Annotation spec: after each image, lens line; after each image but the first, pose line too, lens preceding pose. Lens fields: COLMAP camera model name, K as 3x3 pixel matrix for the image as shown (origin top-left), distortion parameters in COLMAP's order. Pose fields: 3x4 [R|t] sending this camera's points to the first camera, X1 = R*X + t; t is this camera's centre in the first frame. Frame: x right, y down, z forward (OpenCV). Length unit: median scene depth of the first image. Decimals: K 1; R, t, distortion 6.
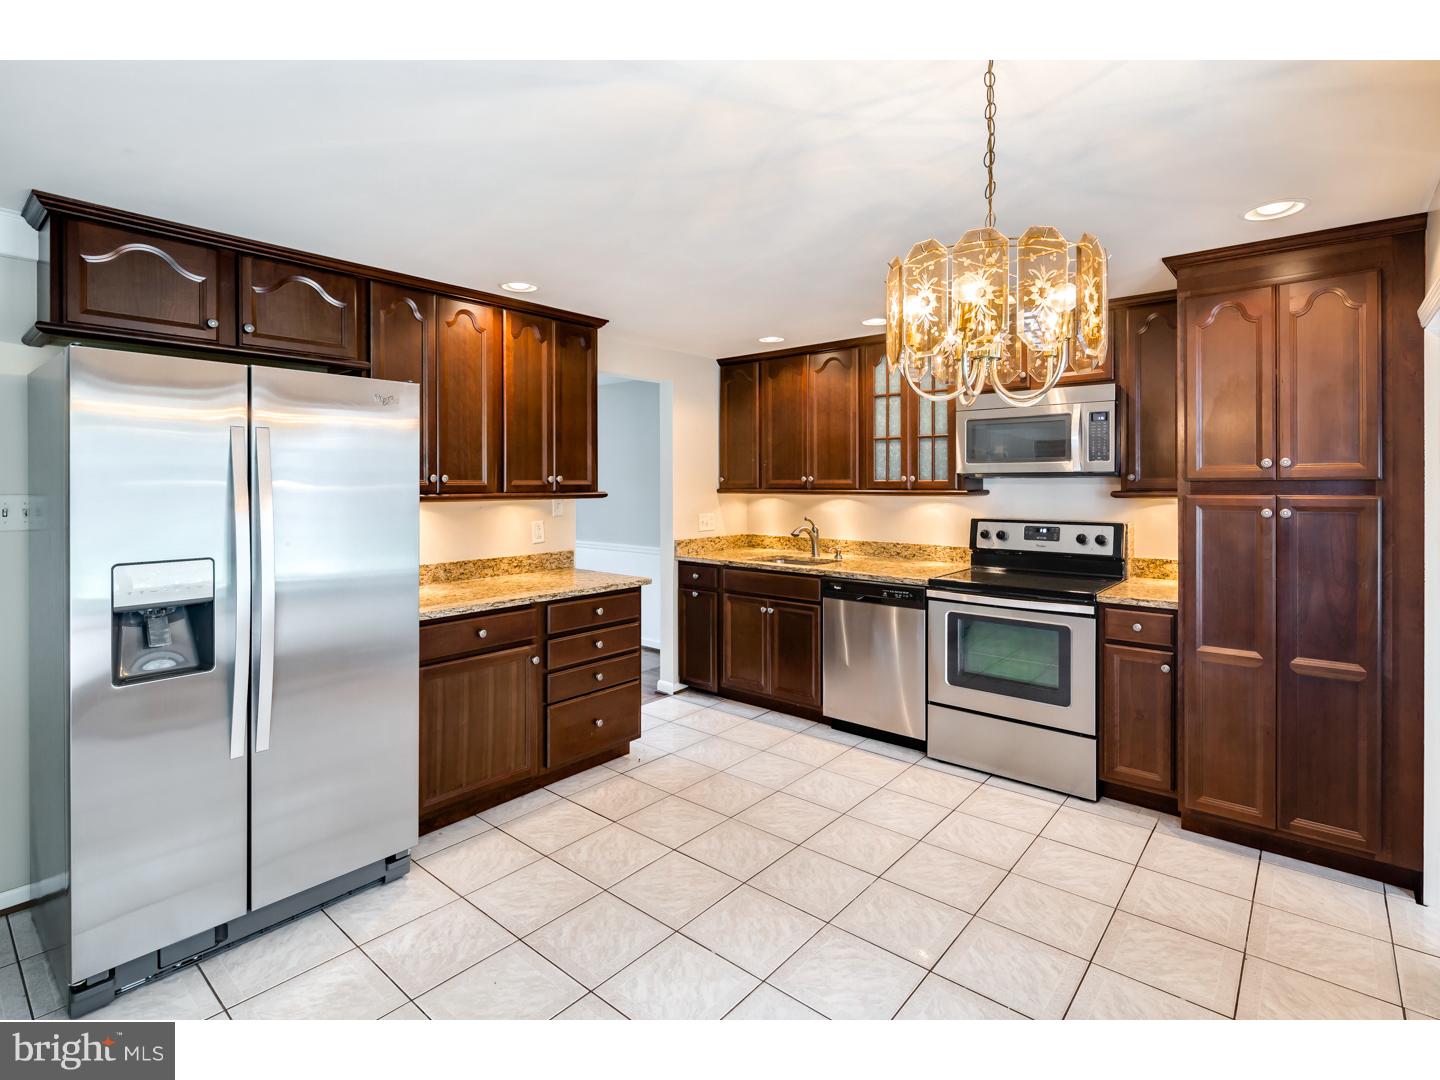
lens RADIAL K [[702.9, 0, 717.2], [0, 702.9, 487.0], [0, 0, 1]] dist [0.000892, -0.000263]
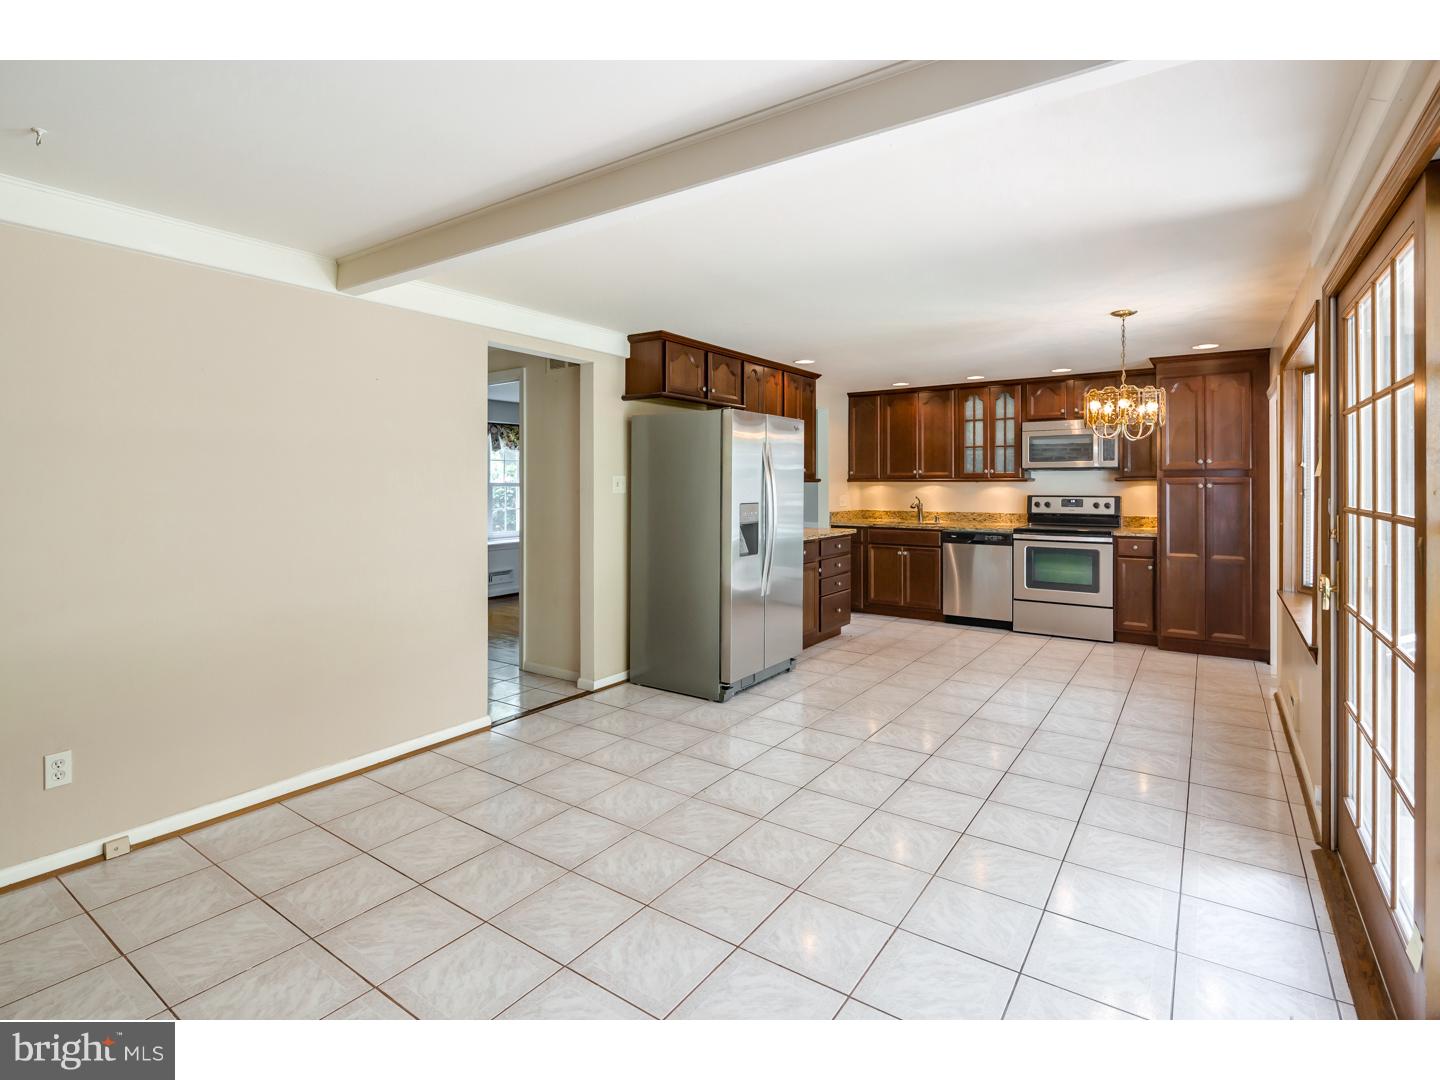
lens RADIAL K [[702.9, 0, 717.2], [0, 702.9, 487.0], [0, 0, 1]] dist [0.000892, -0.000263]
pose [[0.995287, -0.000072, 0.096969, -0.588309], [0.000160, 1.000000, -0.000894, 0.029581], [-0.096969, 0.000906, 0.995287, -0.648716]]
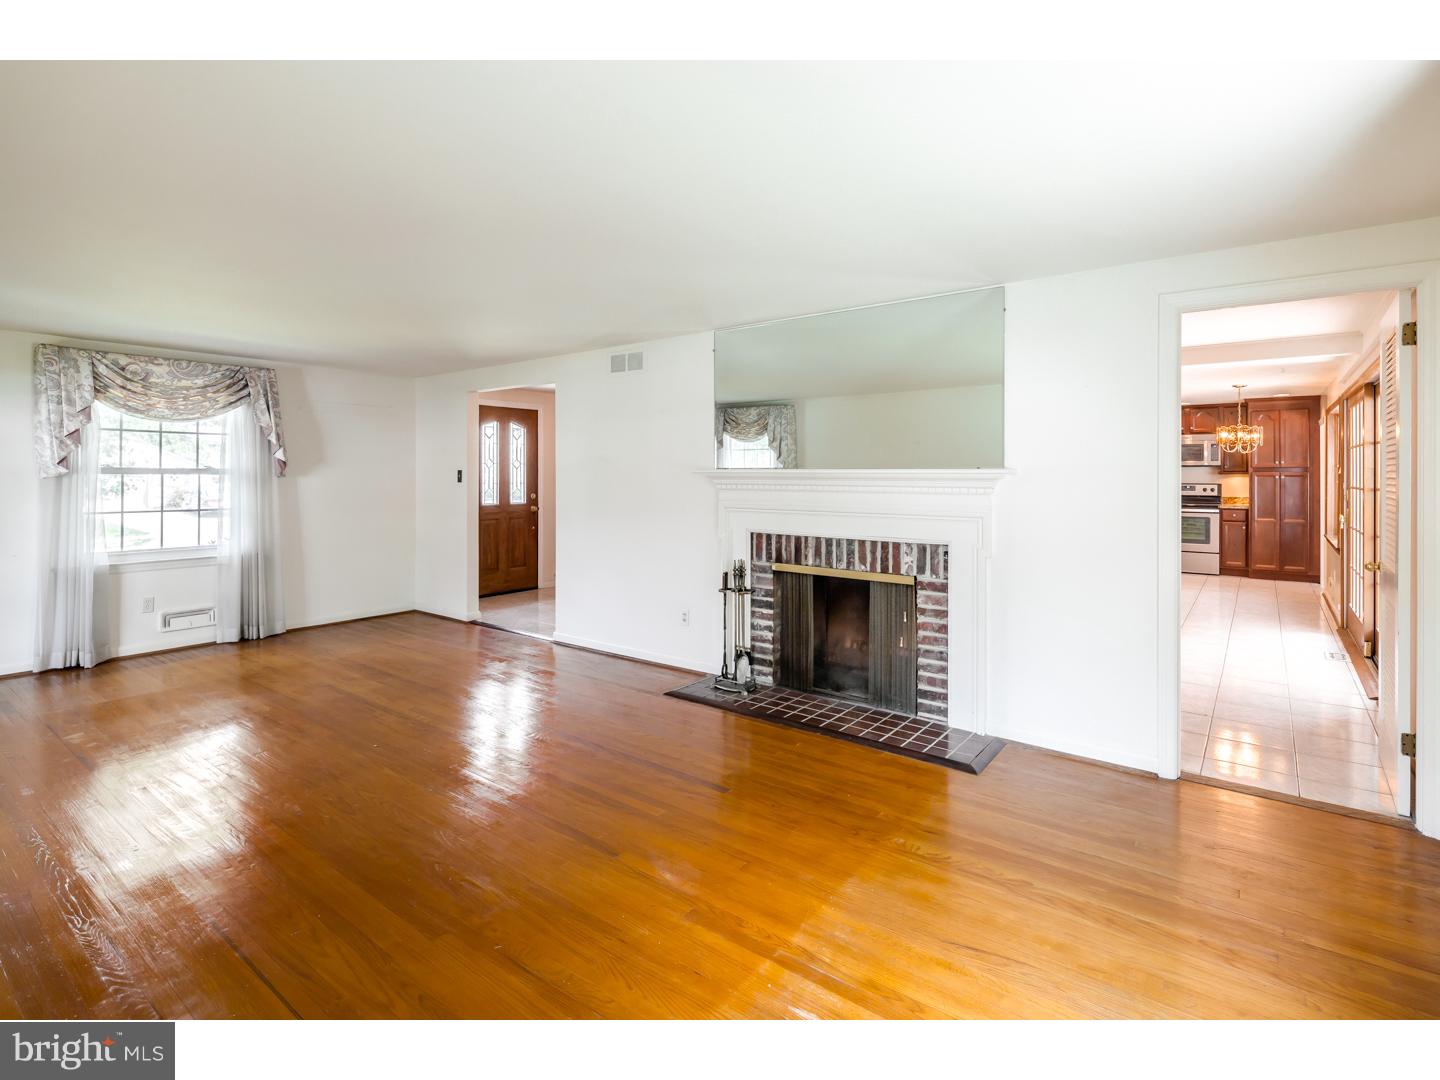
lens RADIAL K [[704.9, 0, 720.0], [0, 704.9, 476.2], [0, 0, 1]] dist [0.000760, 0.000055]
pose [[0.998511, 0.002984, 0.054471, -1.486435], [-0.002861, 0.999993, -0.002336, 0.033471], [-0.054478, 0.002176, 0.998513, -1.602443]]
